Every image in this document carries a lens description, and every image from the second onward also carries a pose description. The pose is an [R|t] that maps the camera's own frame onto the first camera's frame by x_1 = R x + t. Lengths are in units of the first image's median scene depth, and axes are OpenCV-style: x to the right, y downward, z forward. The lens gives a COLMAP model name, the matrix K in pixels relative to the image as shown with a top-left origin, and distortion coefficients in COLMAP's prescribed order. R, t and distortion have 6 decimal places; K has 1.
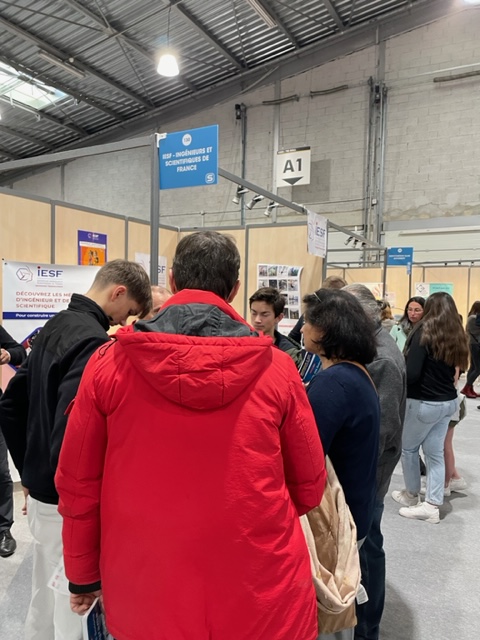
lens RADIAL K [[520.7, 0, 240.0], [0, 520.7, 320.0], [0, 0, 1]] dist [0.137174, -0.201424]
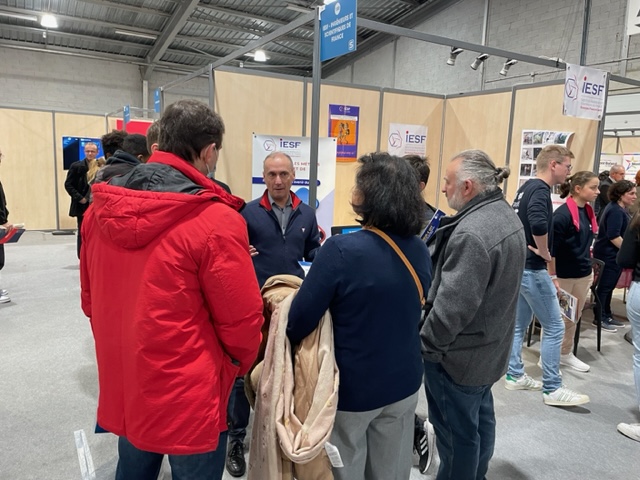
lens RADIAL K [[520.7, 0, 320.0], [0, 520.7, 240.0], [0, 0, 1]] dist [0.137174, -0.201424]
pose [[0.842193, 0.086532, -0.532188, 0.310771], [-0.039447, 0.994281, 0.099241, 0.002717], [0.537732, -0.062587, 0.840790, 0.060451]]
